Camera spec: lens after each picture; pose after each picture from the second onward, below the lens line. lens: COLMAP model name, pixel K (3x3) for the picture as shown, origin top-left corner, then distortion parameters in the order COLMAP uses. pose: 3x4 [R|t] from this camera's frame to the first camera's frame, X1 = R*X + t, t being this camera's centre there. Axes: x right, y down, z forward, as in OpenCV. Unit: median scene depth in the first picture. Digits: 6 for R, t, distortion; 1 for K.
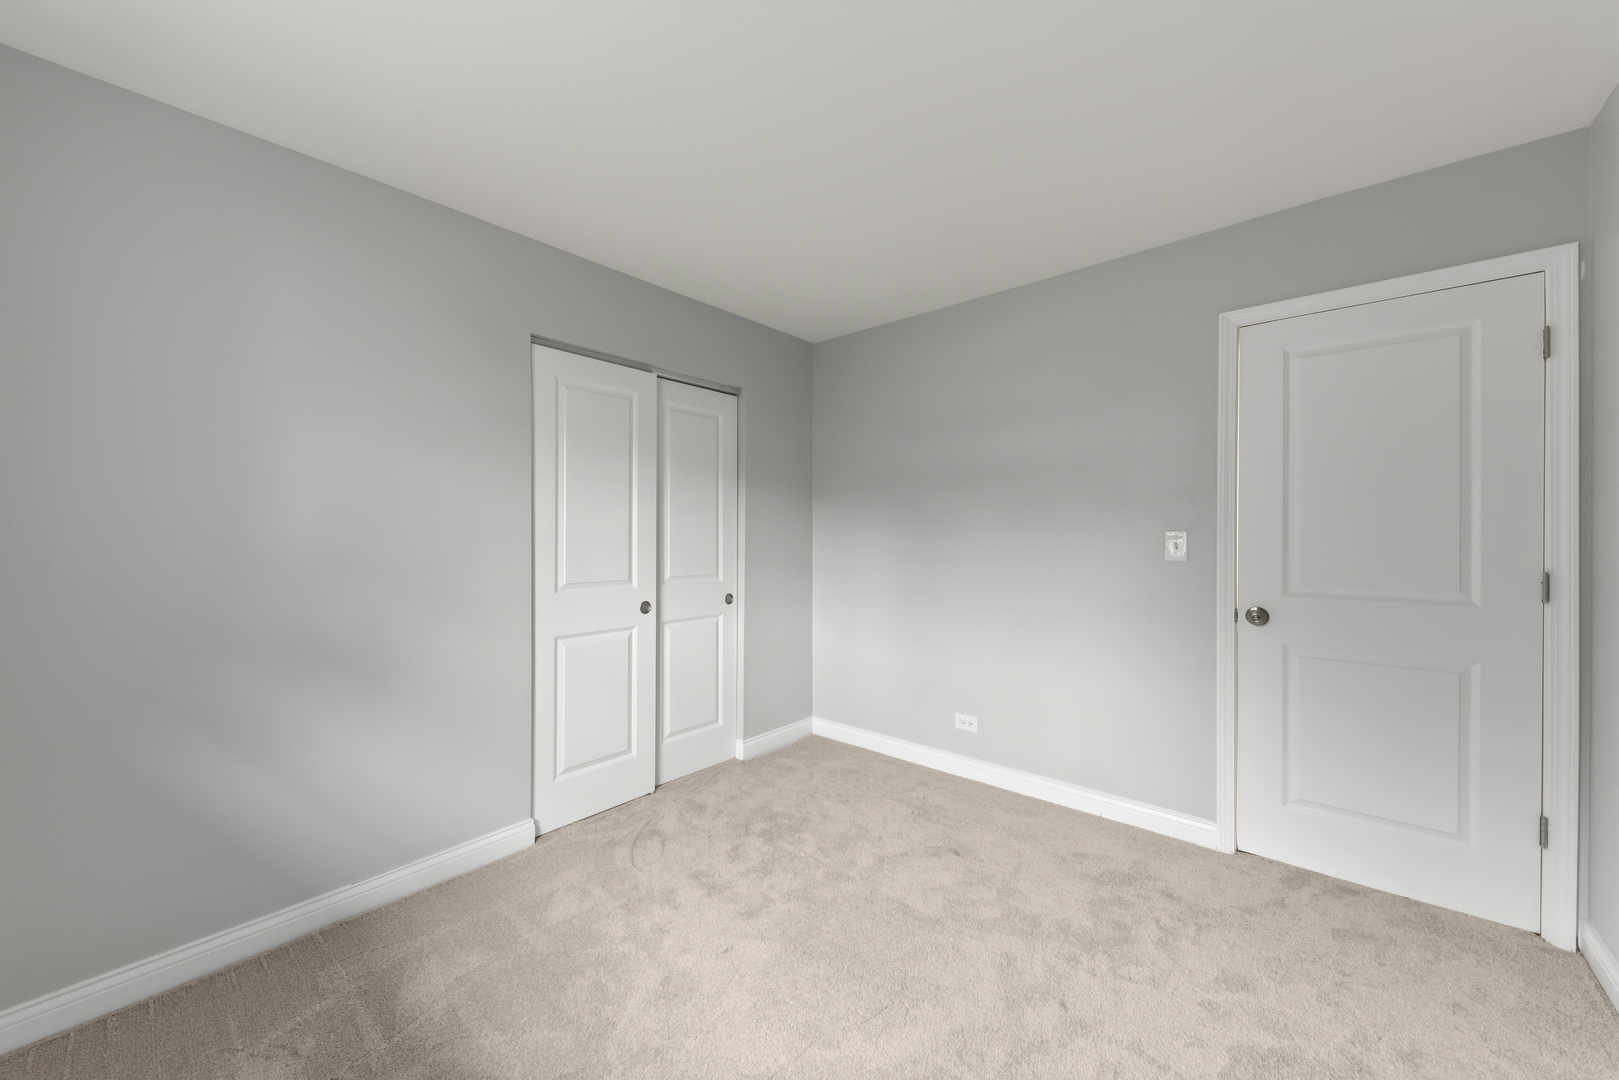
lens RADIAL K [[602.9, 0, 809.1], [0, 602.9, 531.8], [0, 0, 1]] dist [0.000376, -0.000003]
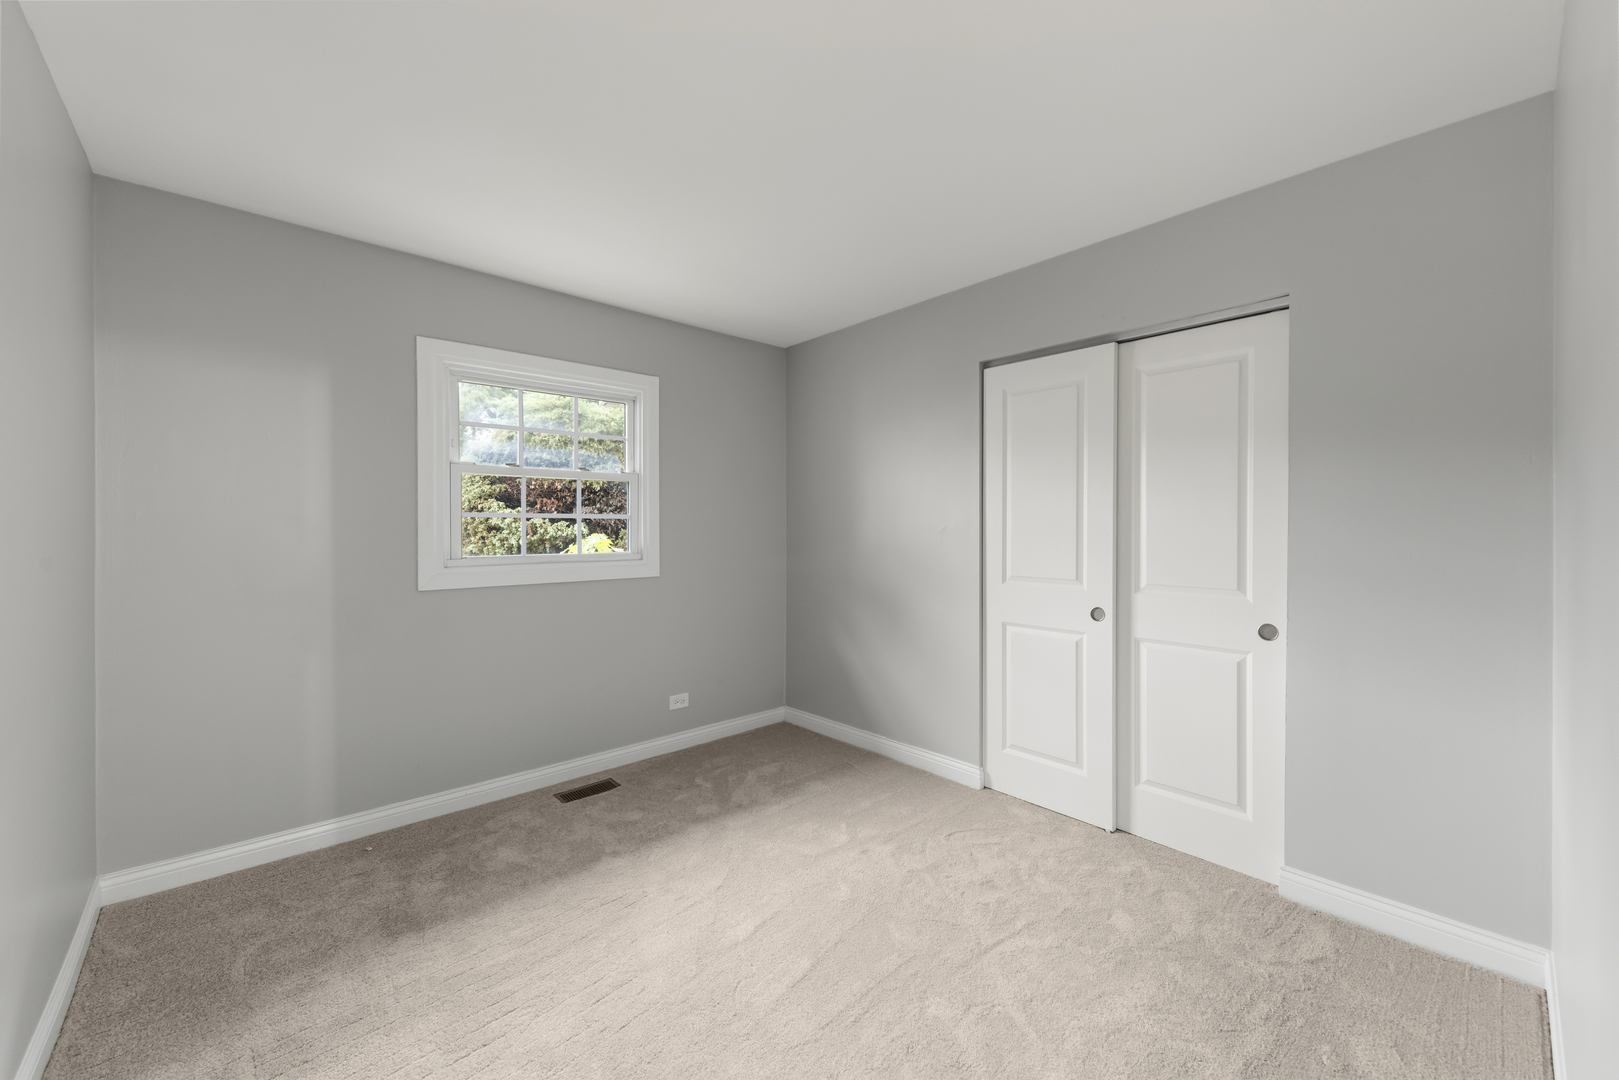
lens RADIAL K [[616.7, 0, 809.9], [0, 616.7, 534.7], [0, 0, 1]] dist [0.001489, -0.000208]
pose [[-0.123110, 0.008160, -0.992359, 0.664037], [-0.001950, 0.999962, 0.008465, 0.002812], [0.992391, 0.002977, -0.123090, 0.684532]]
